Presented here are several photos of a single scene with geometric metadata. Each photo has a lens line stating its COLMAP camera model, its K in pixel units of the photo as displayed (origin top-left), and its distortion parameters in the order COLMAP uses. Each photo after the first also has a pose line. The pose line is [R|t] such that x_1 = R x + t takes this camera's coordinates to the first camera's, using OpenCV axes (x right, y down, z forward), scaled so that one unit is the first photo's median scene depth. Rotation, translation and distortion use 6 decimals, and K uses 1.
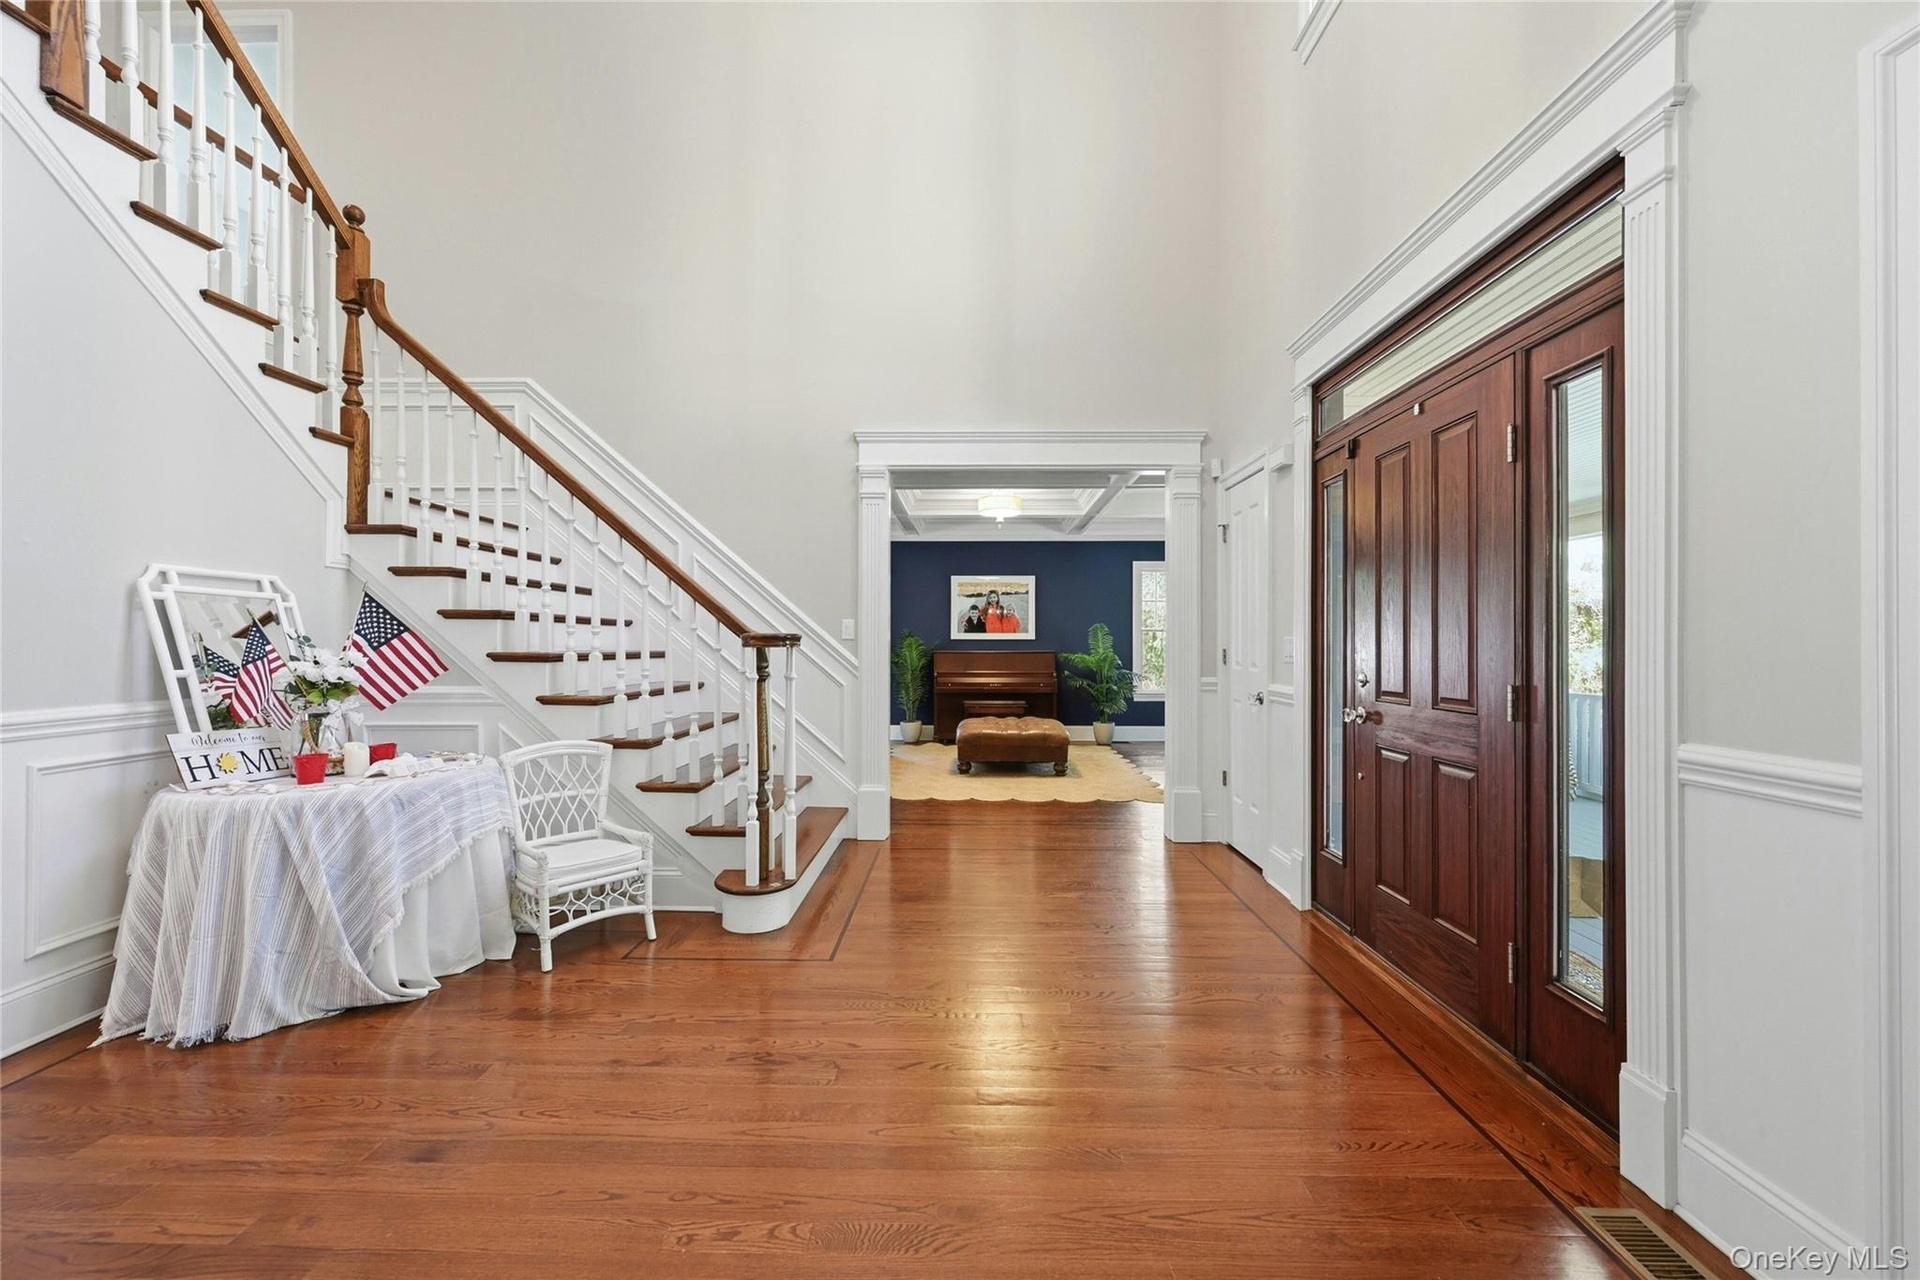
lens RADIAL K [[774.7, 0, 953.4], [0, 774.7, 644.2], [0, 0, 1]] dist [-0.001564, 0.001240]
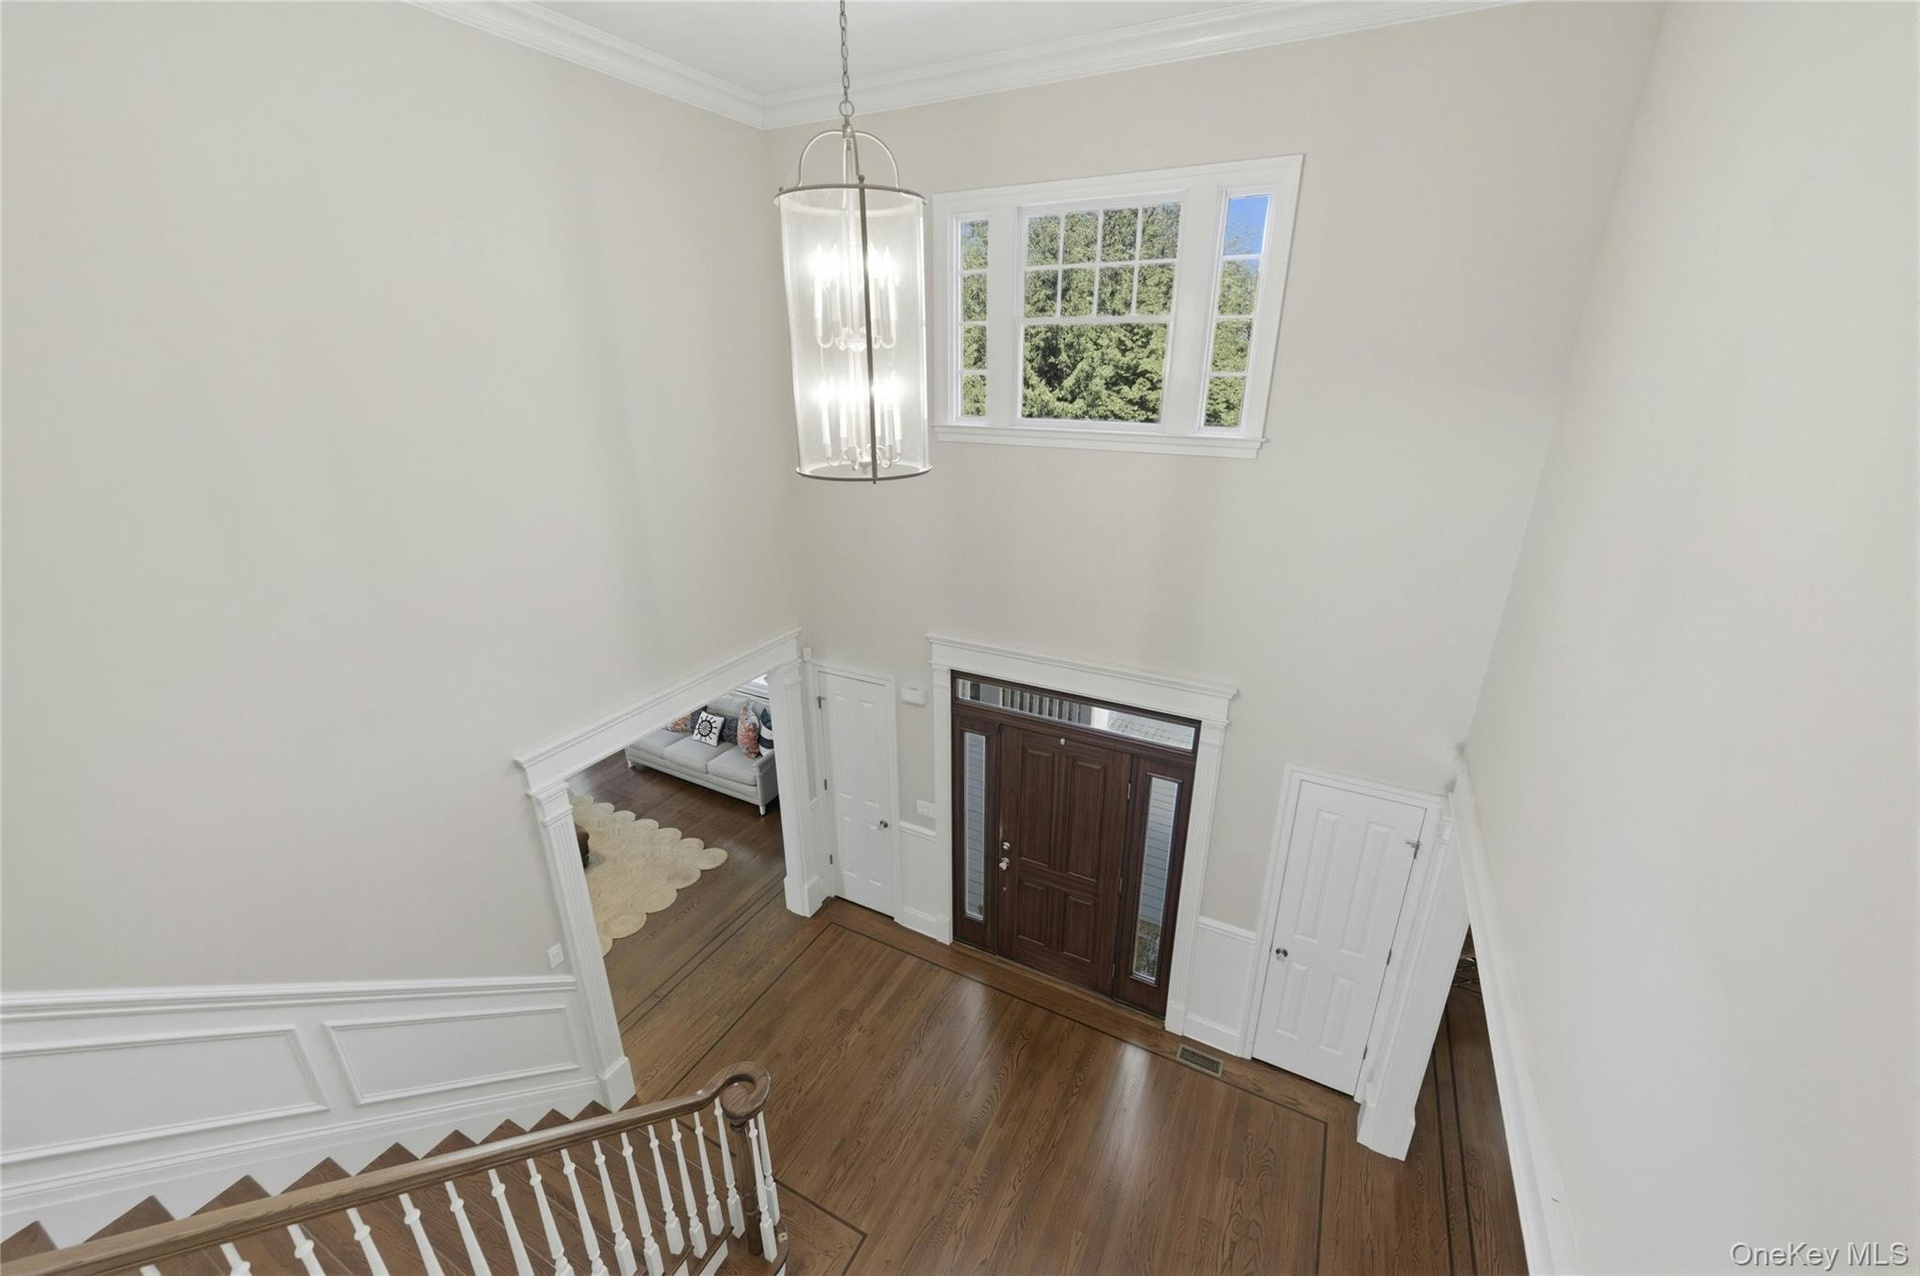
lens RADIAL K [[774.7, 0, 955.0], [0, 774.7, 629.4], [0, 0, 1]] dist [-0.001564, 0.001240]
pose [[0.456605, -0.331336, 0.825668, -0.935463], [0.016685, 0.931088, 0.364413, -1.195495], [-0.889513, -0.152617, 0.430668, 0.448429]]
